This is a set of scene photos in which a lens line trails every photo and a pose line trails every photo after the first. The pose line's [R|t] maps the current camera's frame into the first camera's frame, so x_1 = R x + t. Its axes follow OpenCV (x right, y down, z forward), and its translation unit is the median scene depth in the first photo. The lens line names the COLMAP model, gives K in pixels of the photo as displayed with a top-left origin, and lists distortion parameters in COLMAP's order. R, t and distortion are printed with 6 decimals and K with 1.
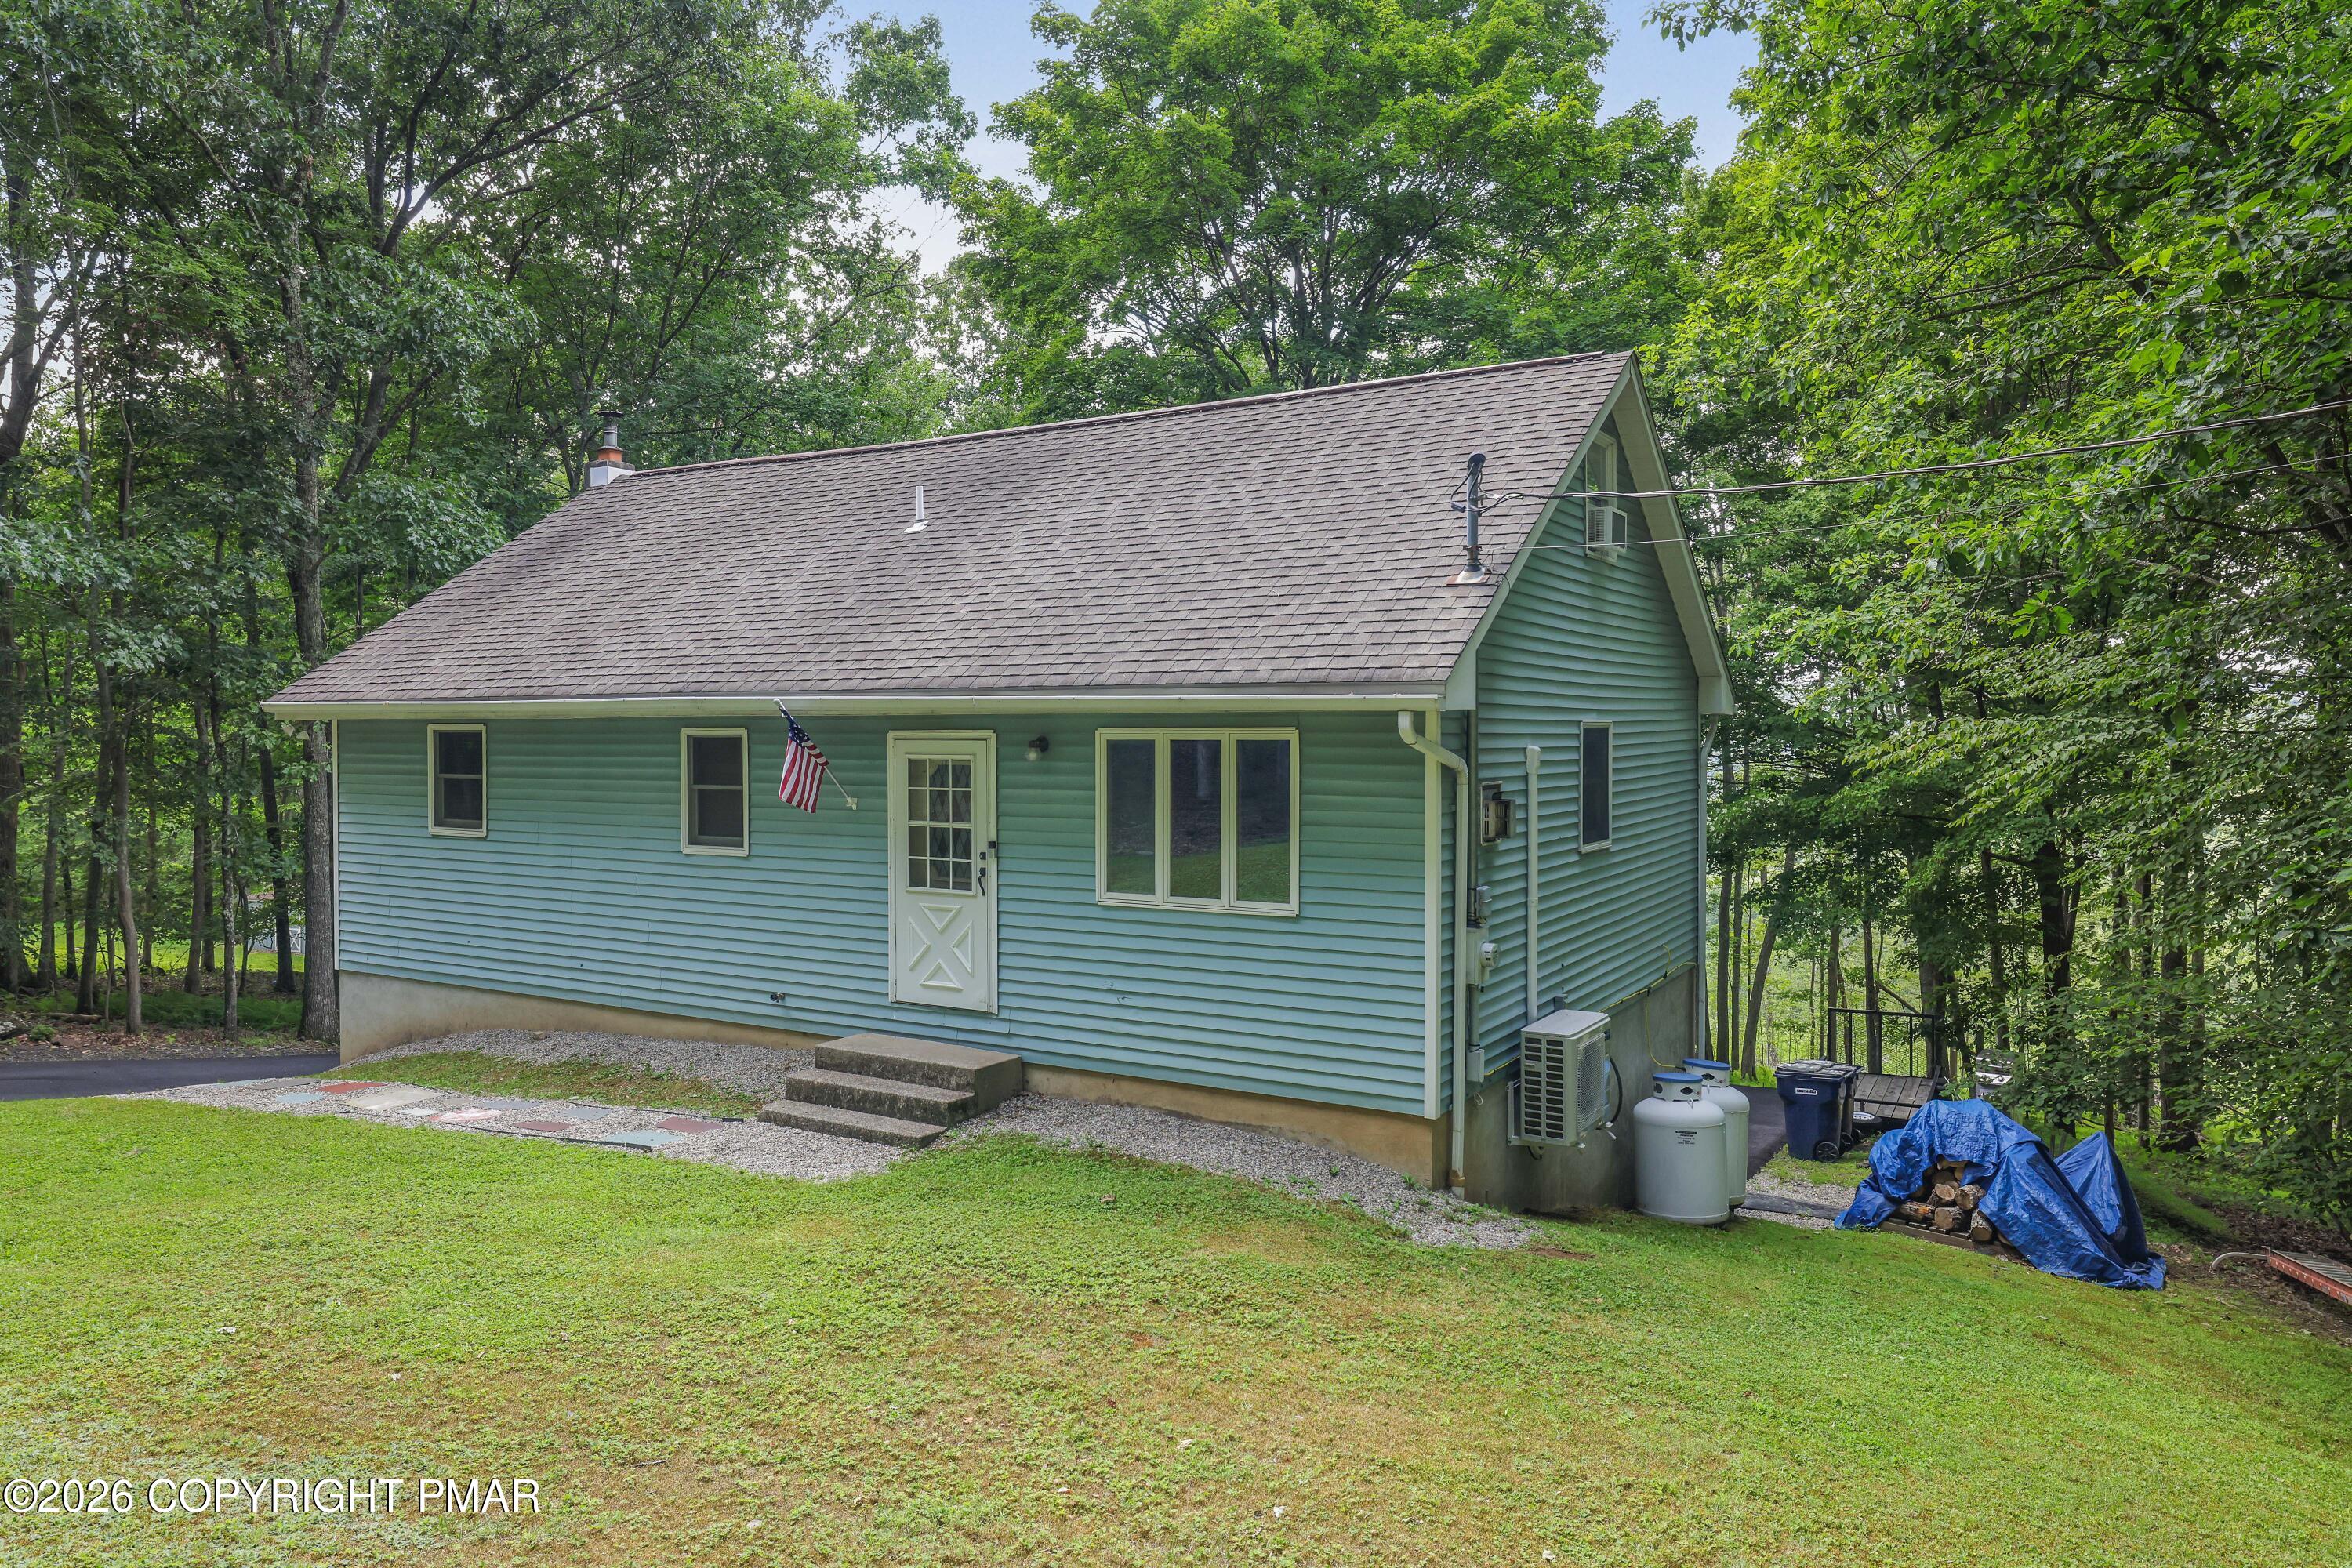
lens RADIAL K [[1579.3, 0, 1173.2], [0, 1579.3, 723.0], [0, 0, 1]] dist [-0.010669, -0.001007]
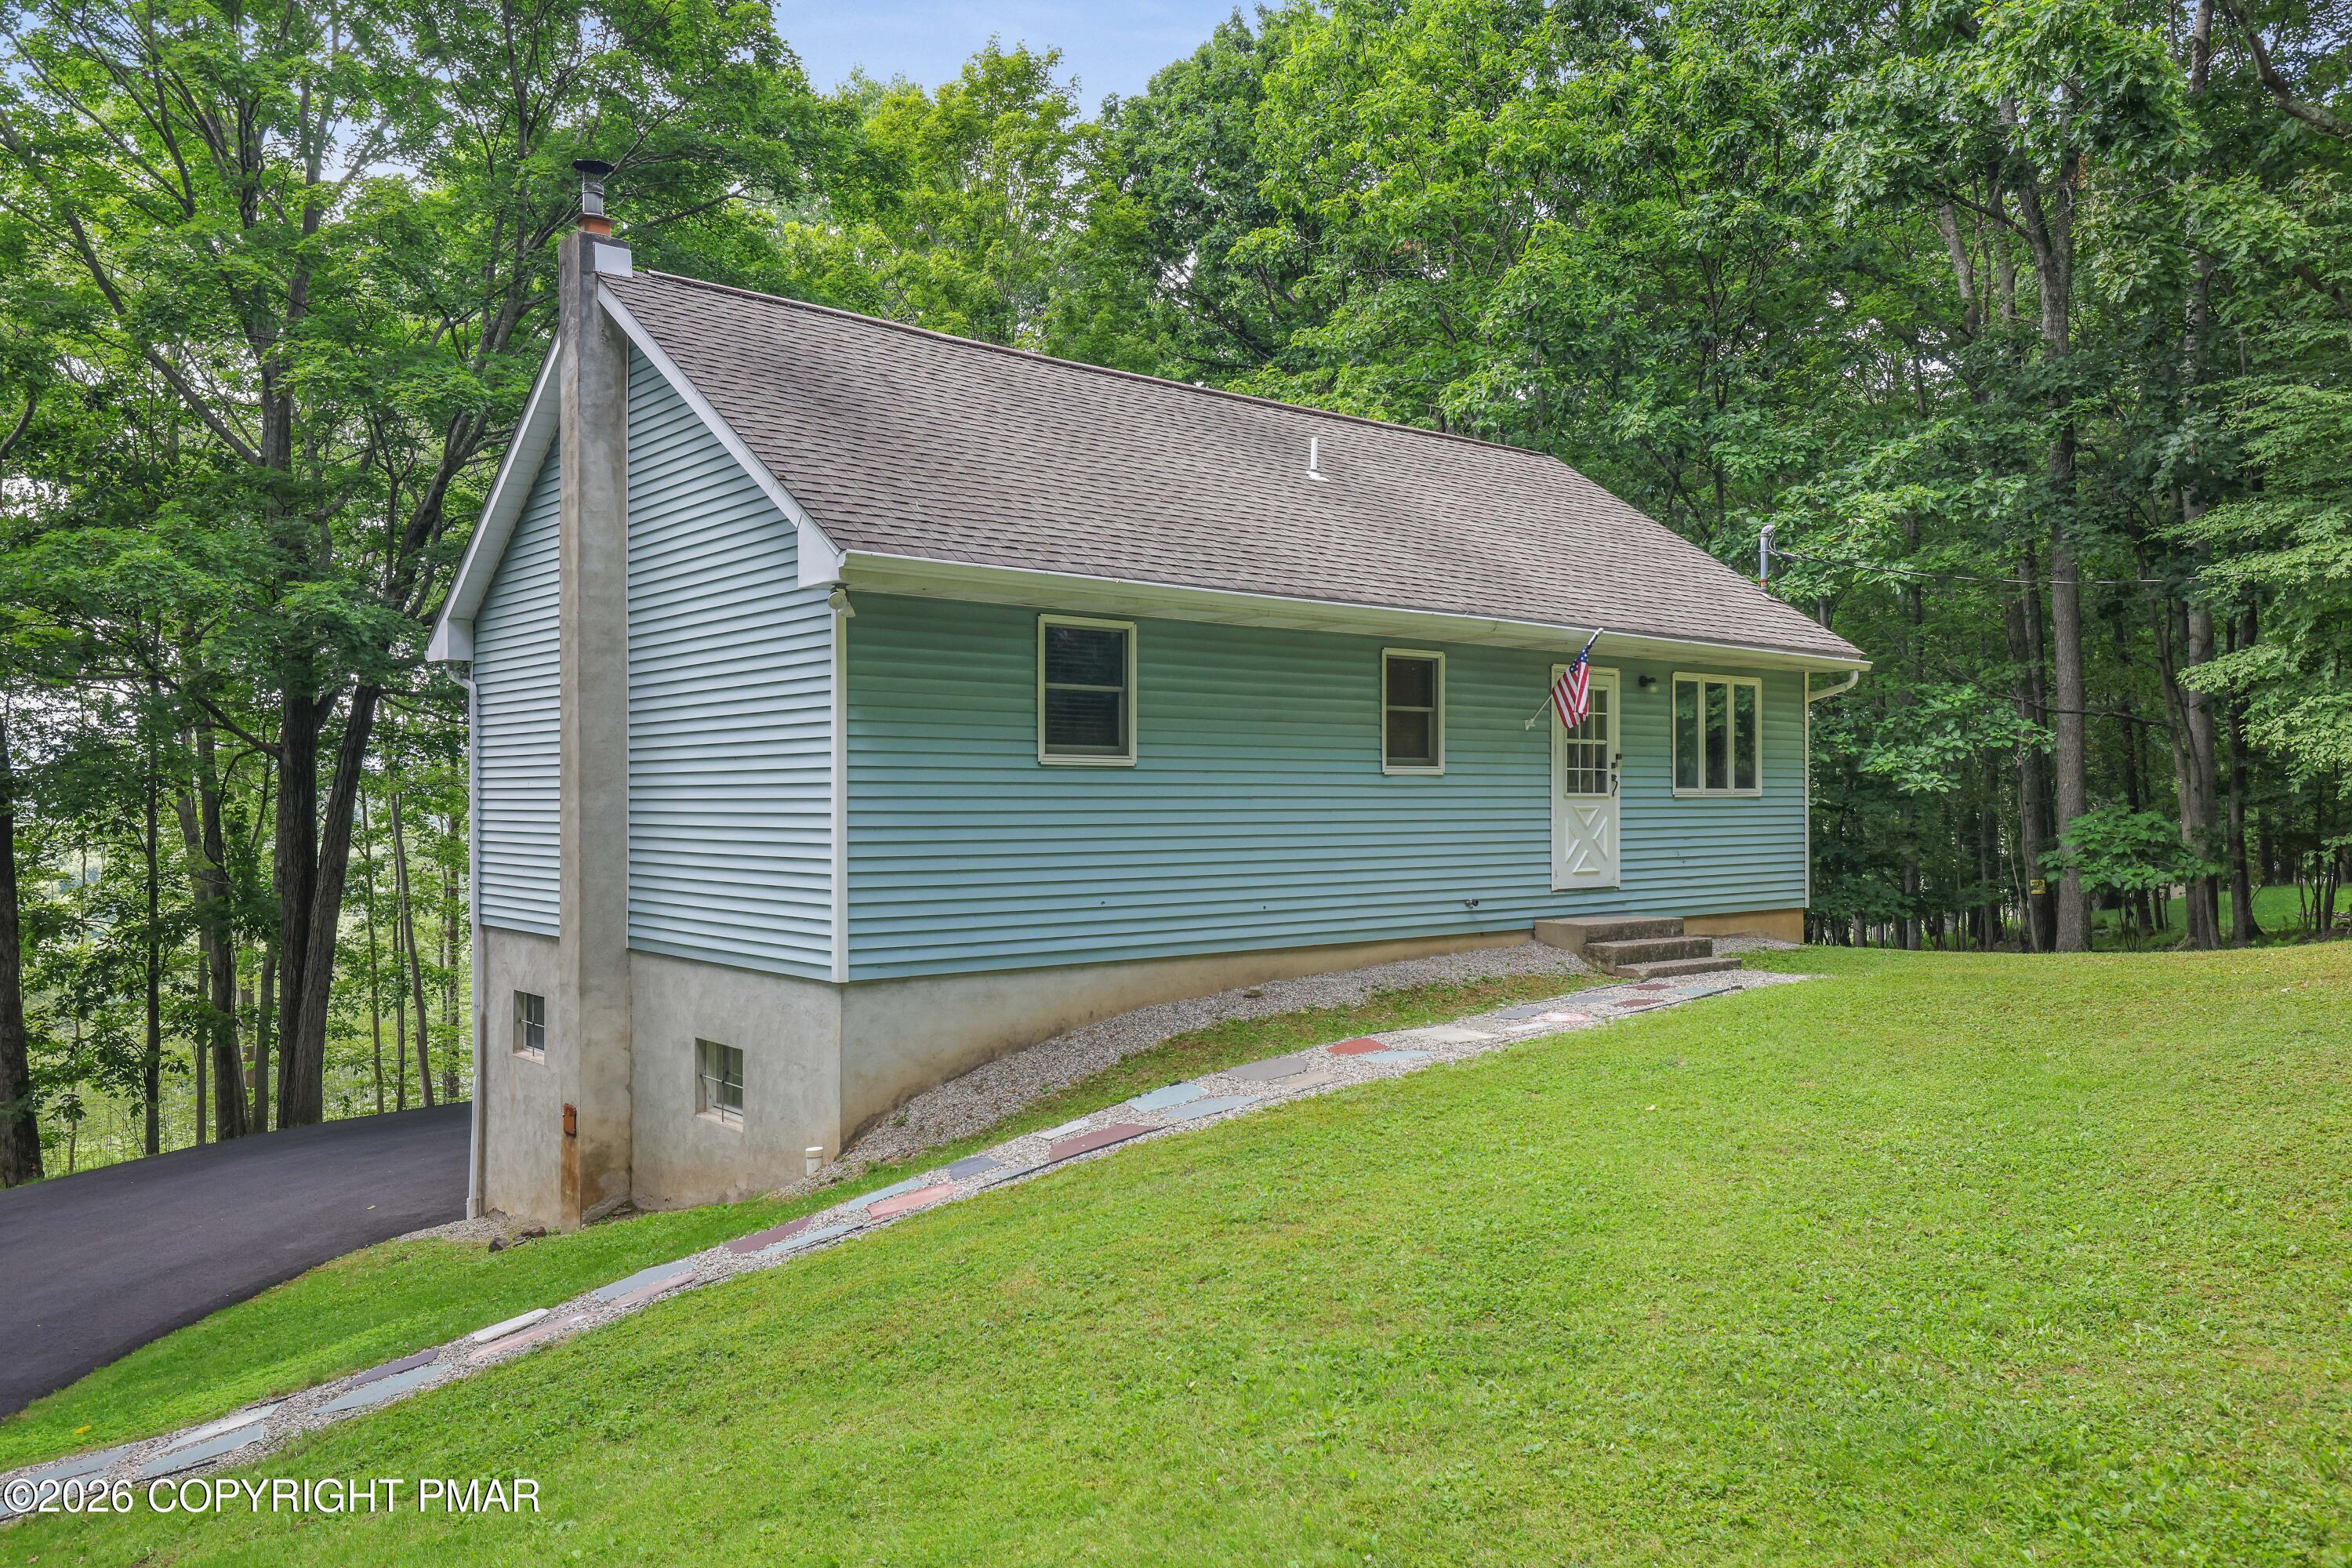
lens RADIAL K [[1704.0, 0, 1174.4], [0, 1704.0, 790.0], [0, 0, 1]] dist [0.003276, 0.000349]
pose [[0.324818, 0.005749, 0.945759, -1.539775], [-0.000914, 0.999983, -0.005765, 0.111583], [-0.945776, 0.001008, 0.324818, 0.879889]]
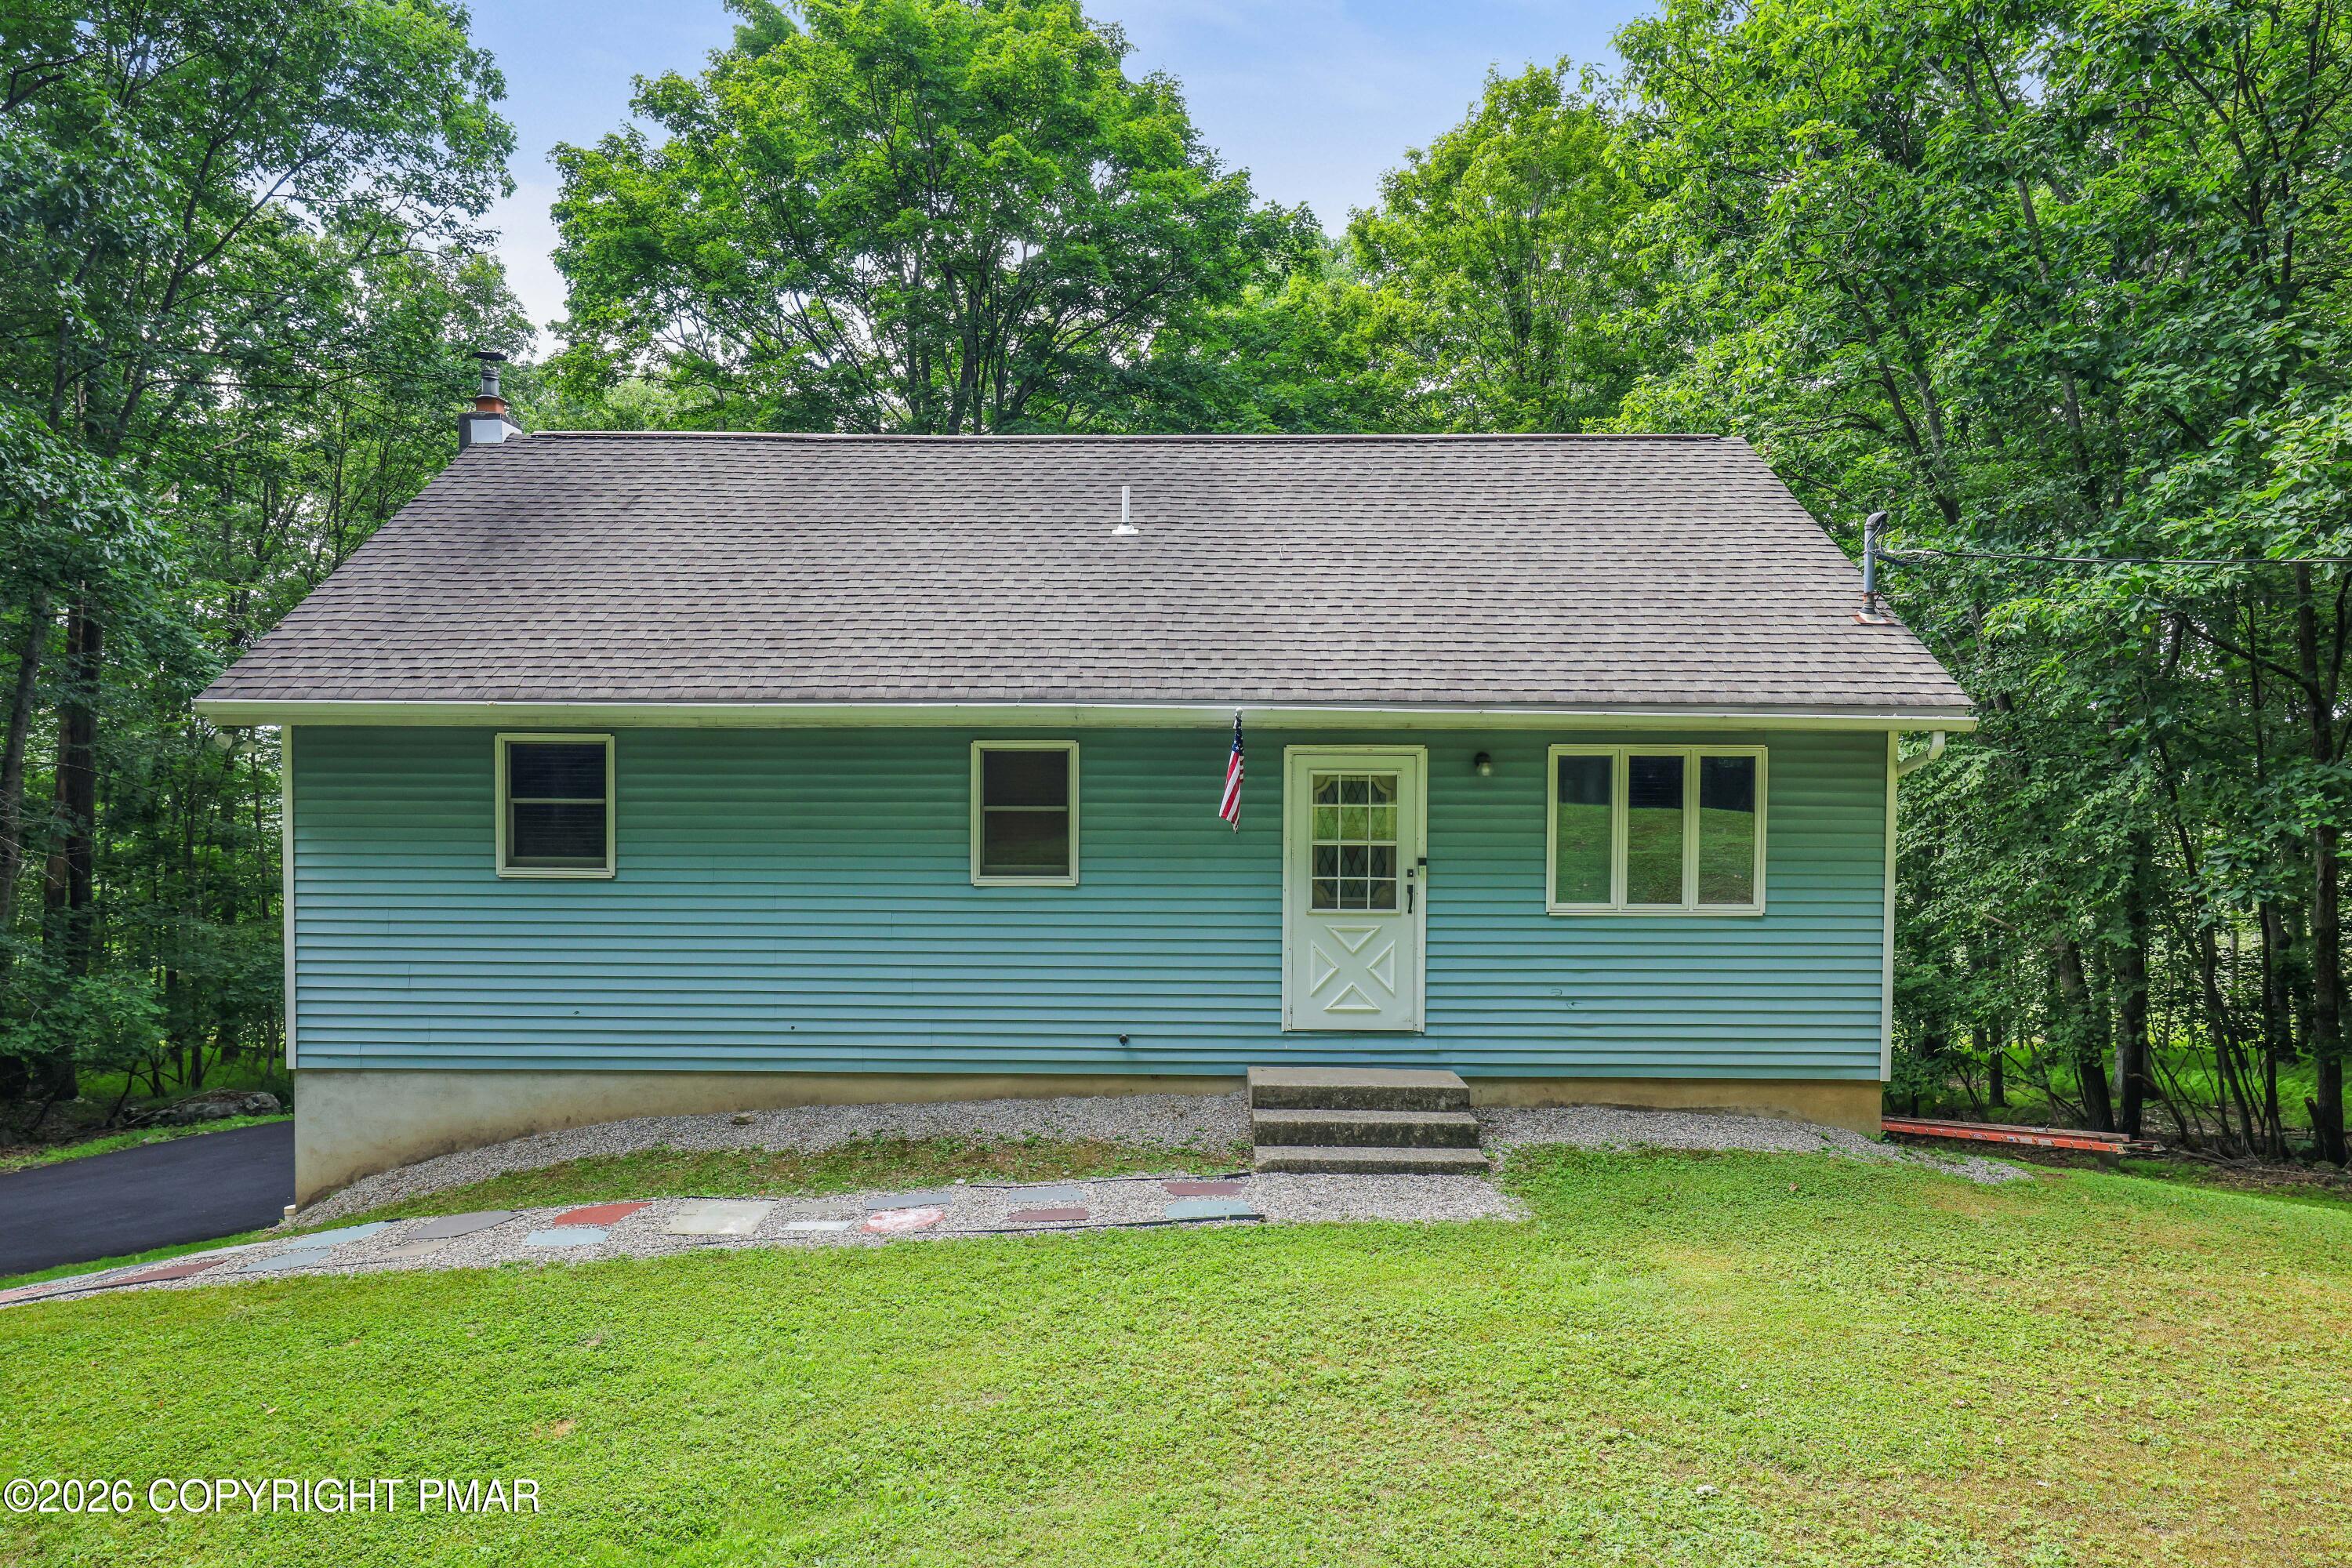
lens RADIAL K [[1431.2, 0, 1169.7], [0, 1431.2, 774.6], [0, 0, 1]] dist [-0.010442, -0.000072]
pose [[0.859612, -0.000760, 0.510947, -0.700155], [-0.007432, 0.999875, 0.013990, 0.011171], [-0.510893, -0.015823, 0.859499, 0.307888]]
